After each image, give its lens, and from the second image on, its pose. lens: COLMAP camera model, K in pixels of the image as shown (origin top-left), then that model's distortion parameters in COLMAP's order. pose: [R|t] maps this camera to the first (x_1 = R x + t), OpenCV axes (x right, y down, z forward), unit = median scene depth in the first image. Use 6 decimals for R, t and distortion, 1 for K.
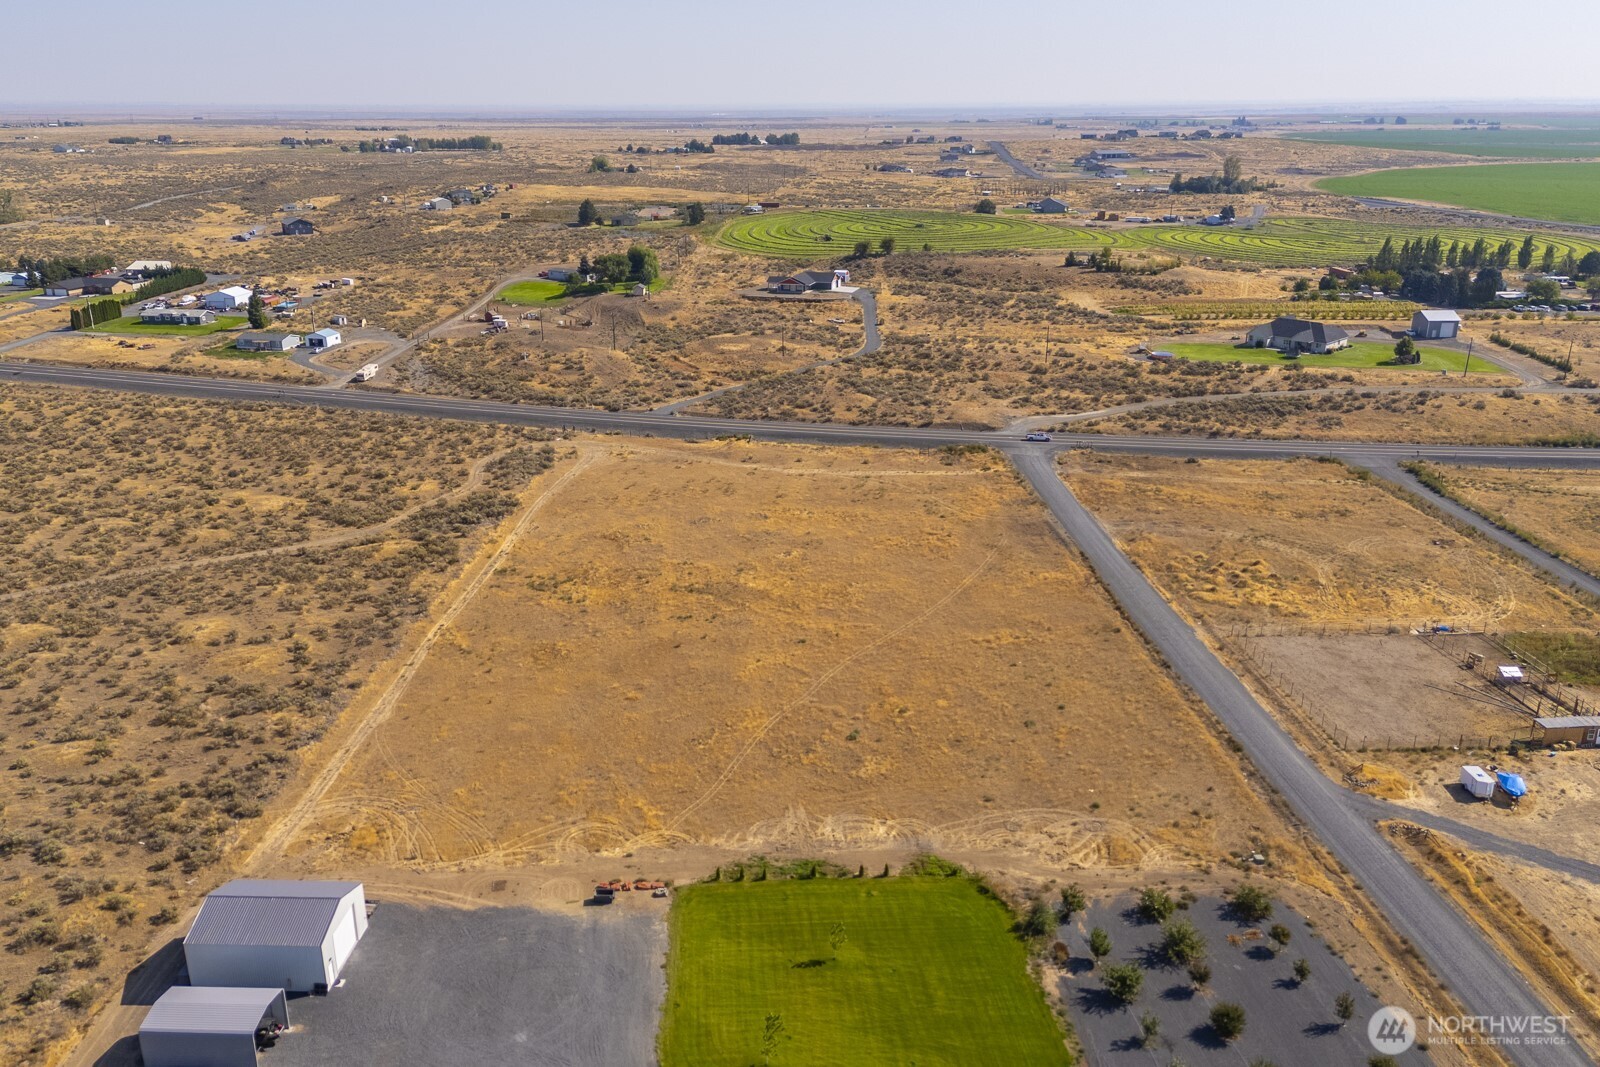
lens RADIAL K [[1205.7, 0, 789.2], [0, 1205.7, 538.6], [0, 0, 1]] dist [0.087495, -0.094776]
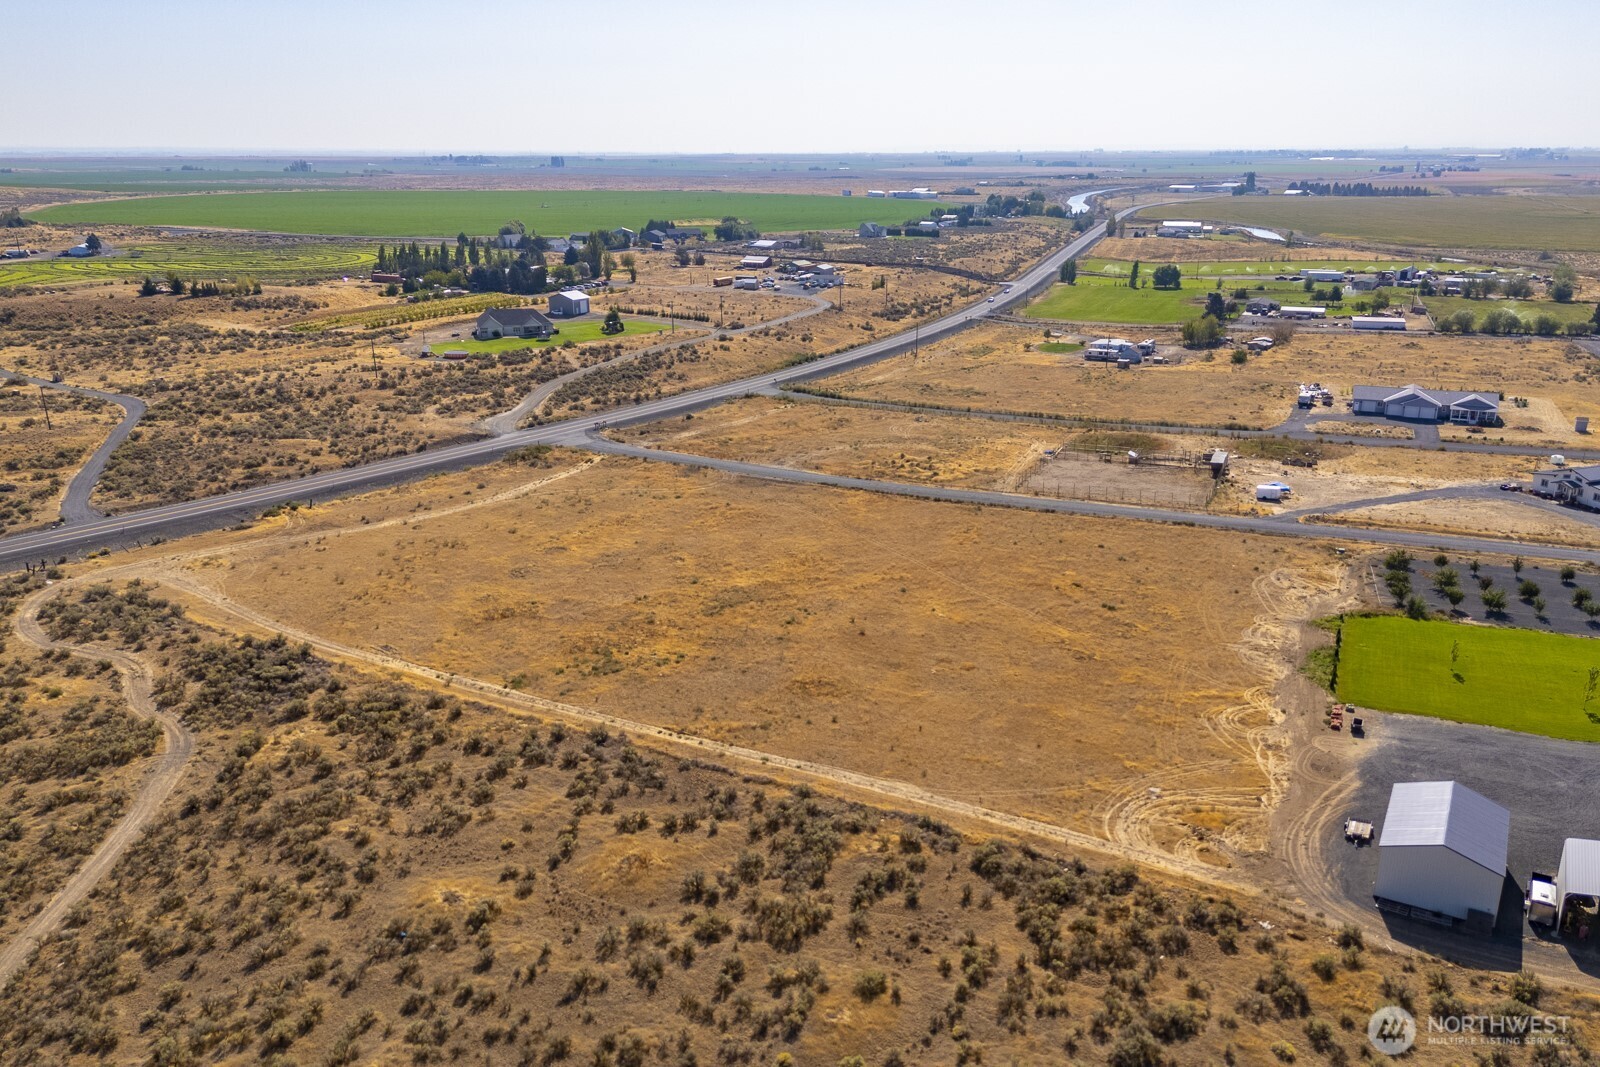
lens RADIAL K [[1215.2, 0, 800.0], [0, 1215.2, 533.5], [0, 0, 1]] dist [0.083786, -0.078674]
pose [[0.456192, -0.264693, 0.849604, -0.617577], [0.299801, 0.944640, 0.133324, -0.084277], [-0.837859, 0.193891, 0.510292, 0.387973]]
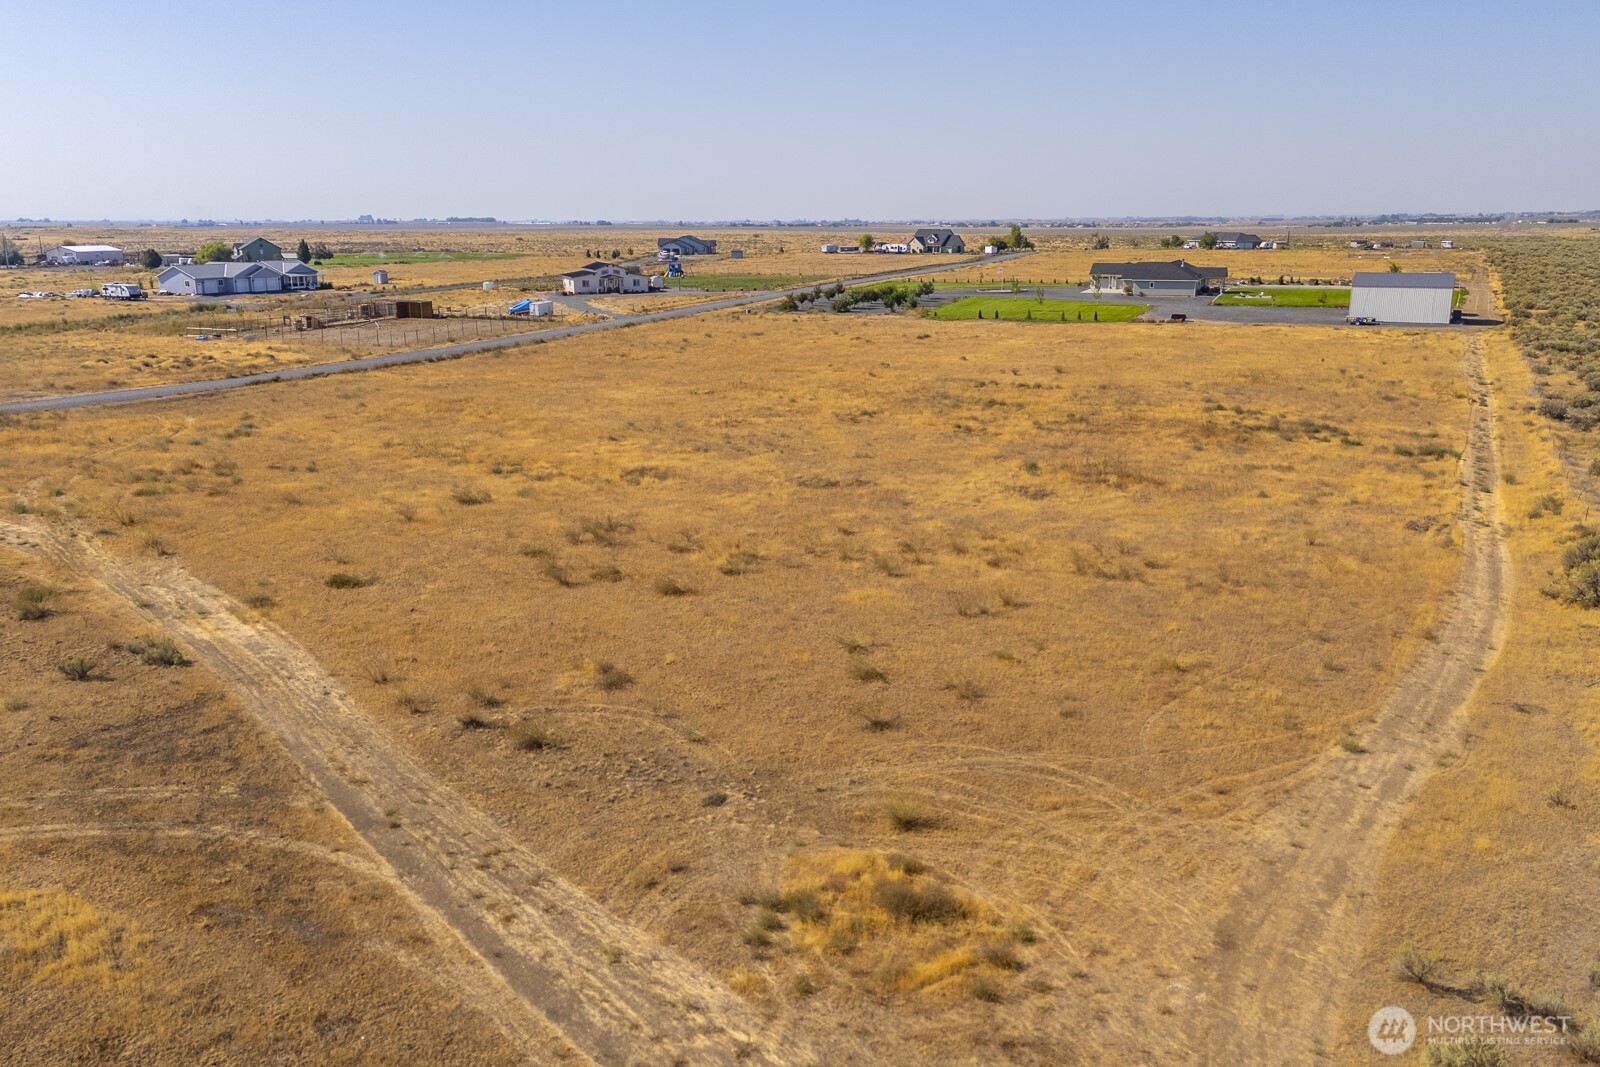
lens RADIAL K [[1177.1, 0, 802.8], [0, 1177.1, 608.7], [0, 0, 1]] dist [0.055678, -0.002548]
pose [[-0.901829, -0.128584, 0.412517, -0.179575], [0.151585, 0.799871, 0.580714, -0.152977], [-0.404631, 0.586236, -0.701855, 1.133234]]
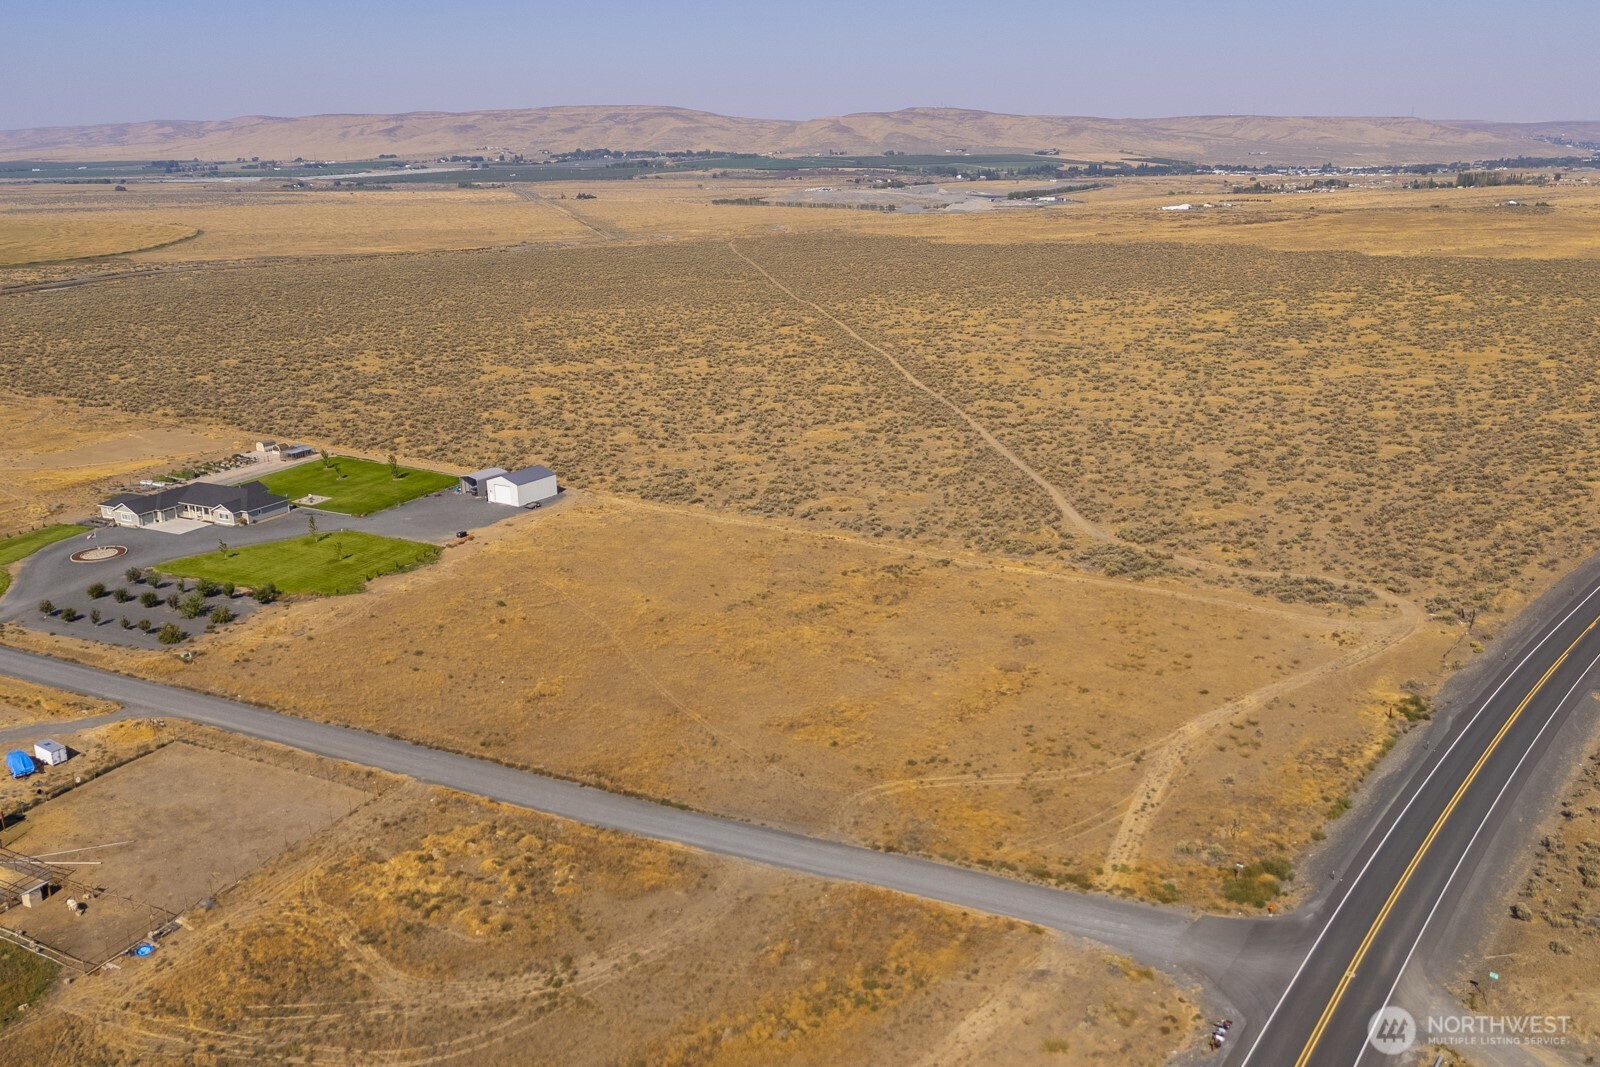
lens RADIAL K [[1250.3, 0, 801.0], [0, 1250.3, 542.1], [0, 0, 1]] dist [0.077896, -0.071092]
pose [[-0.477824, 0.266964, -0.836908, 0.638468], [-0.283813, 0.854696, 0.434678, -0.367150], [0.831345, 0.445225, -0.332627, 1.034949]]
